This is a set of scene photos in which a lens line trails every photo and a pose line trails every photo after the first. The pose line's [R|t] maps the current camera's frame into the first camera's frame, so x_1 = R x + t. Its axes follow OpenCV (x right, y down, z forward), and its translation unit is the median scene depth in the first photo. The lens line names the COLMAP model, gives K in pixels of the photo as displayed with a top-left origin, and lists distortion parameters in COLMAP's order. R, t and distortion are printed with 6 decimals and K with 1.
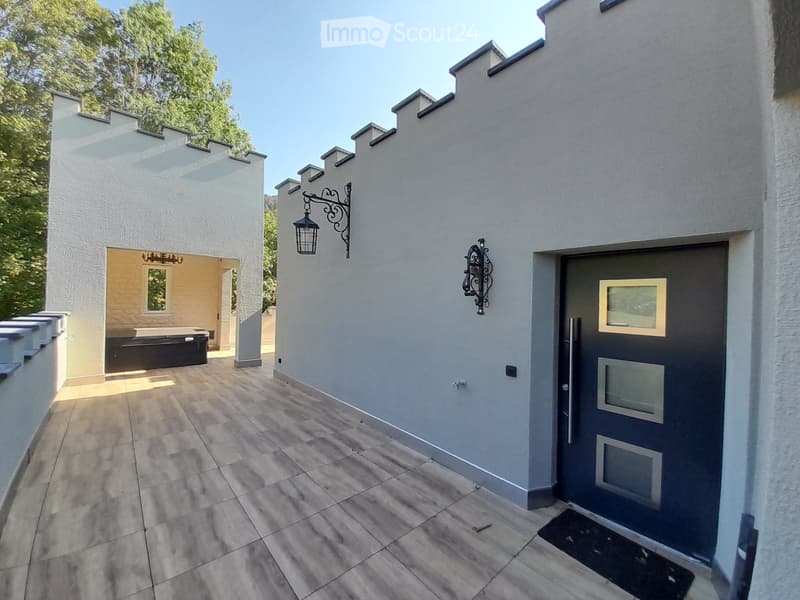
lens RADIAL K [[317.3, 0, 400.0], [0, 317.3, 300.0], [0, 0, 1]] dist [0.000509, -0.000053]
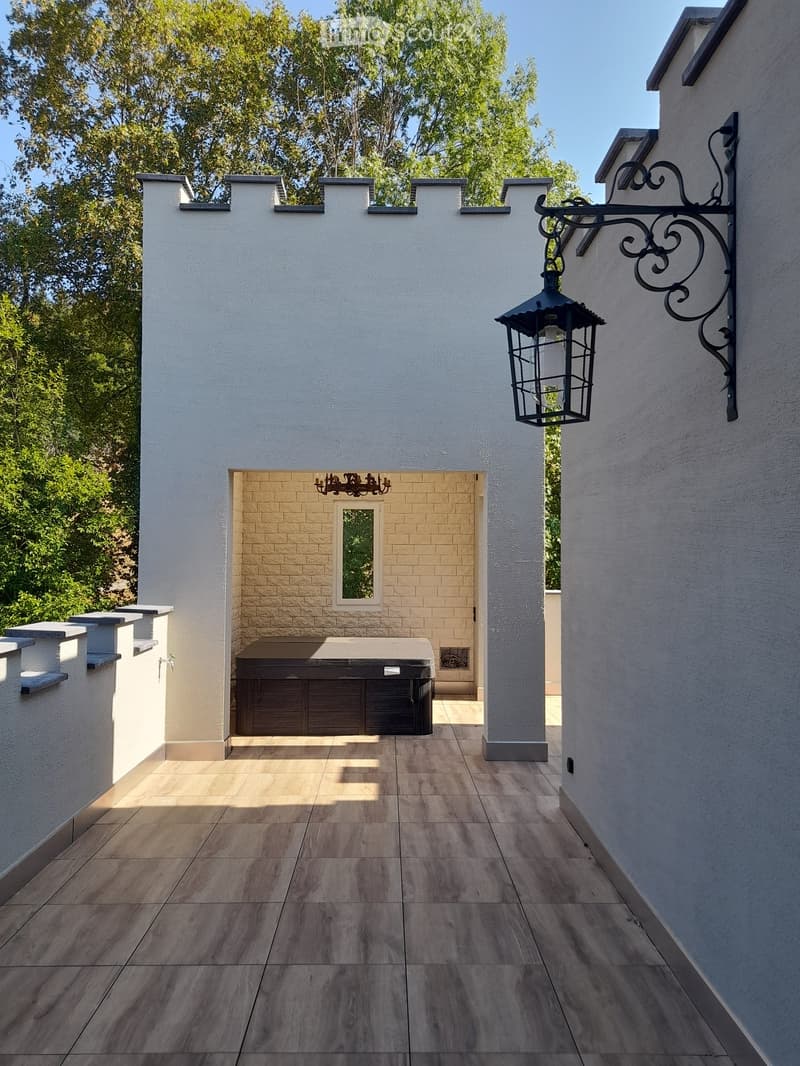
lens RADIAL K [[772.6, 0, 400.0], [0, 772.6, 533.0], [0, 0, 1]] dist [0.021652, -0.004697]
pose [[0.749369, -0.039852, -0.660952, 0.035960], [0.013601, 0.998903, -0.044807, -0.020046], [0.662013, 0.024587, 0.749089, 0.370800]]
